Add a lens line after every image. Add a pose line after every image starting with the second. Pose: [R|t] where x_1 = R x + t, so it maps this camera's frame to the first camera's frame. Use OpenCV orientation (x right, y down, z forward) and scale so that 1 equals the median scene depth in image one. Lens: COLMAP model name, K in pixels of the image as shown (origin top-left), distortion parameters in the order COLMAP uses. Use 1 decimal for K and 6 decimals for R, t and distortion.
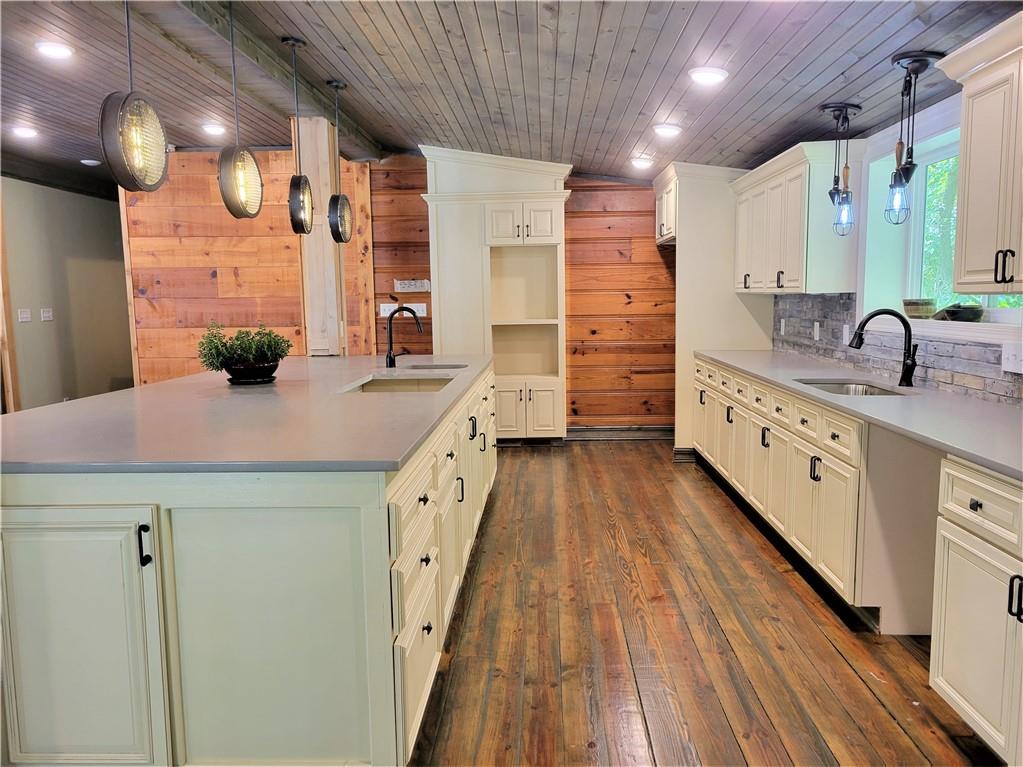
lens RADIAL K [[765.5, 0, 516.0], [0, 765.5, 386.5], [0, 0, 1]] dist [0.036117, -0.011941]
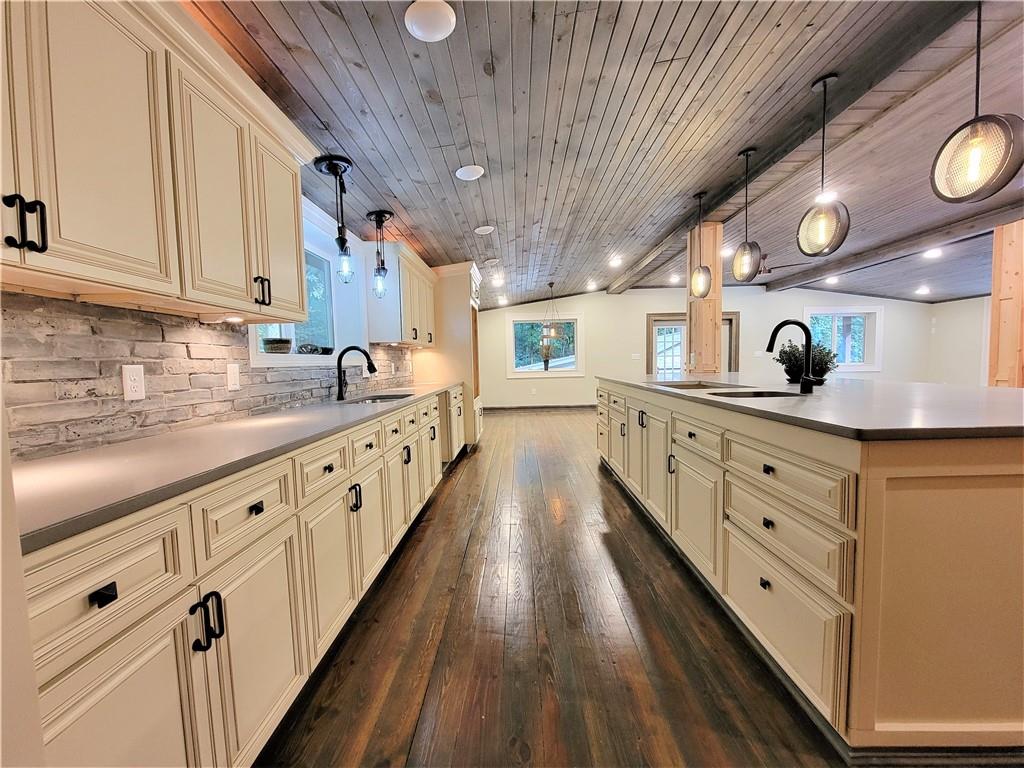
lens RADIAL K [[416.7, 0, 516.6], [0, 416.7, 390.6], [0, 0, 1]] dist [0.008637, -0.006710]
pose [[-0.998626, 0.044122, -0.028259, 0.193223], [0.038161, 0.982044, 0.184753, -0.147168], [0.035904, 0.183420, -0.982379, 1.742018]]
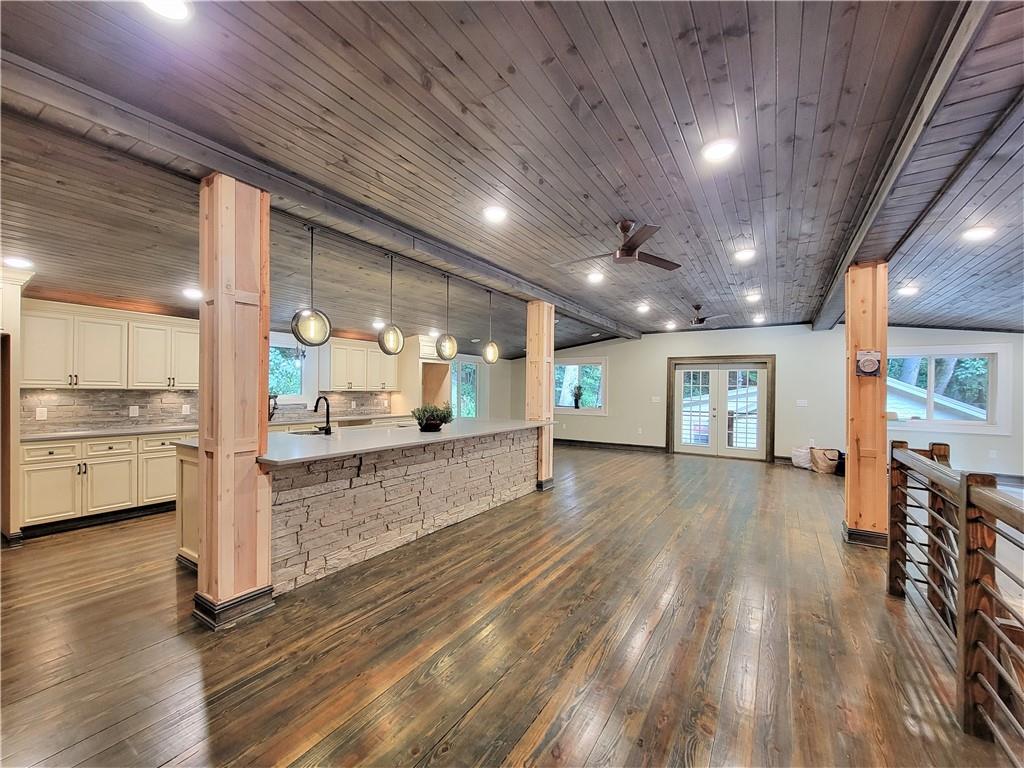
lens RADIAL K [[416.7, 0, 516.6], [0, 416.7, 390.6], [0, 0, 1]] dist [0.008637, -0.006710]
pose [[-0.865525, 0.009389, 0.500778, -1.117969], [0.065011, 0.993472, 0.093735, -0.203314], [-0.496629, 0.113686, -0.860485, 1.864486]]
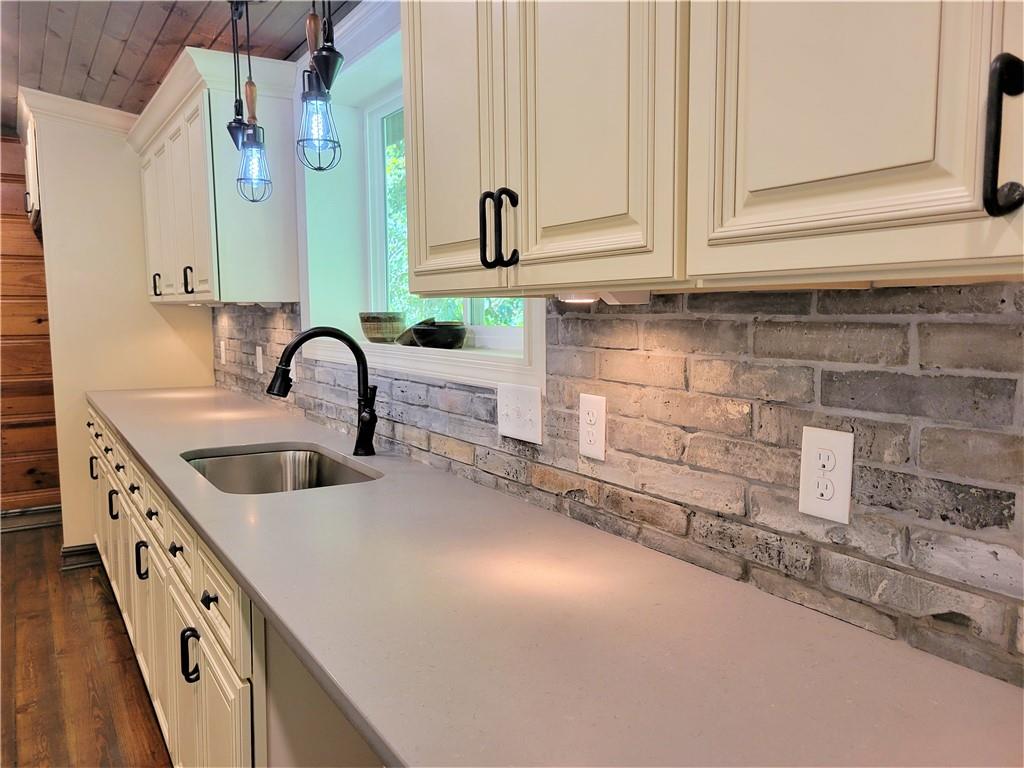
lens RADIAL K [[773.4, 0, 512.0], [0, 773.4, 384.0], [0, 0, 1]] dist [0.045258, -0.028727]
pose [[0.825703, -0.042067, 0.562534, 0.255695], [0.058261, 0.998242, -0.010867, -0.041234], [-0.561088, 0.041746, 0.826703, 0.422232]]
